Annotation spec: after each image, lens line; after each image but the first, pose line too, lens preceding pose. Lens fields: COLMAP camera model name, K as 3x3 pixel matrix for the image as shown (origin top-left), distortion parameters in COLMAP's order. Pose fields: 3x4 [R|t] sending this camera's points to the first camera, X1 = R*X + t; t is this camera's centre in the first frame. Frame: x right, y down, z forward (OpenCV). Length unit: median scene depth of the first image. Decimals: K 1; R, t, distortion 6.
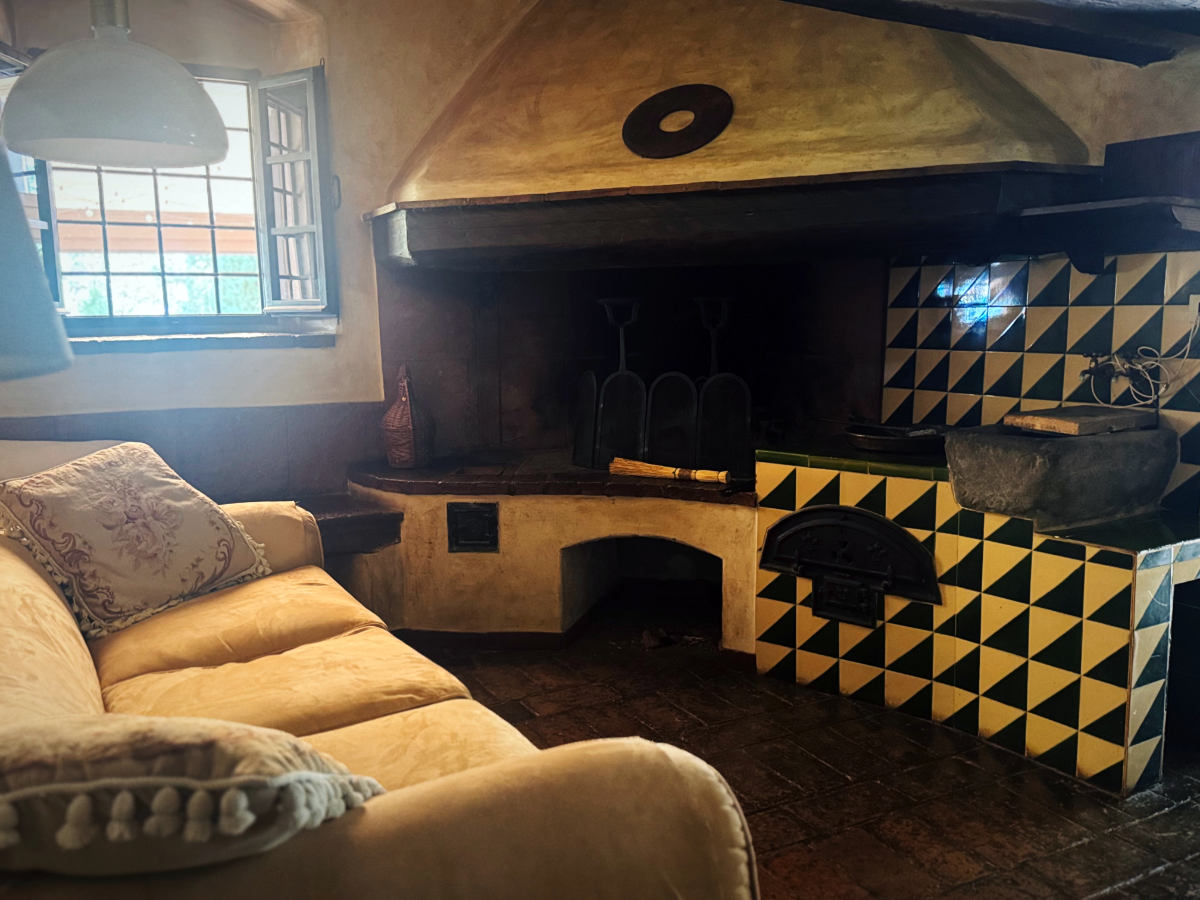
lens RADIAL K [[984.5, 0, 593.0], [0, 984.5, 453.4], [0, 0, 1]] dist [0.002750, -0.021902]
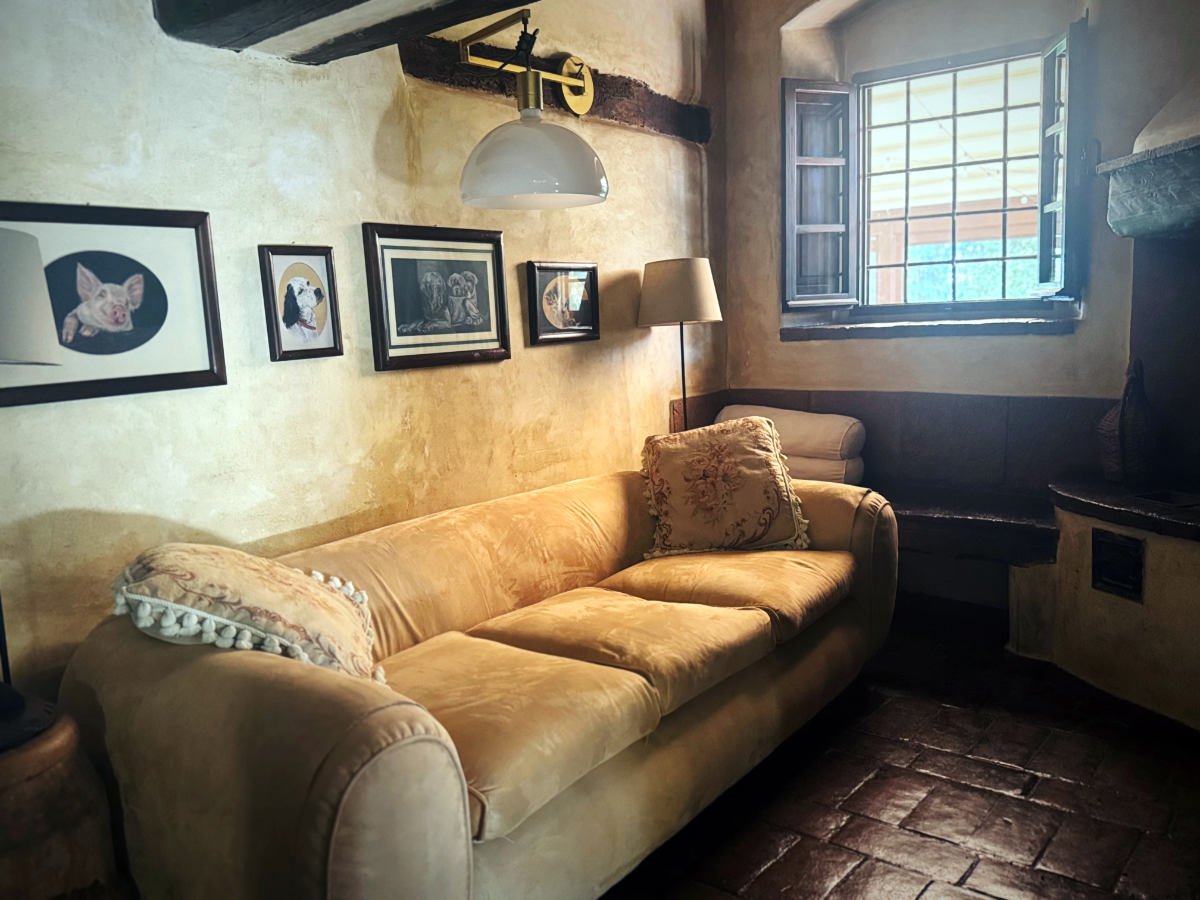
lens RADIAL K [[984.5, 0, 593.2], [0, 984.5, 451.0], [0, 0, 1]] dist [0.002750, -0.021902]
pose [[0.340540, 0.122642, -0.932197, 0.463787], [-0.096599, 0.990774, 0.095060, -0.050622], [0.935255, 0.057677, 0.349245, 0.316251]]
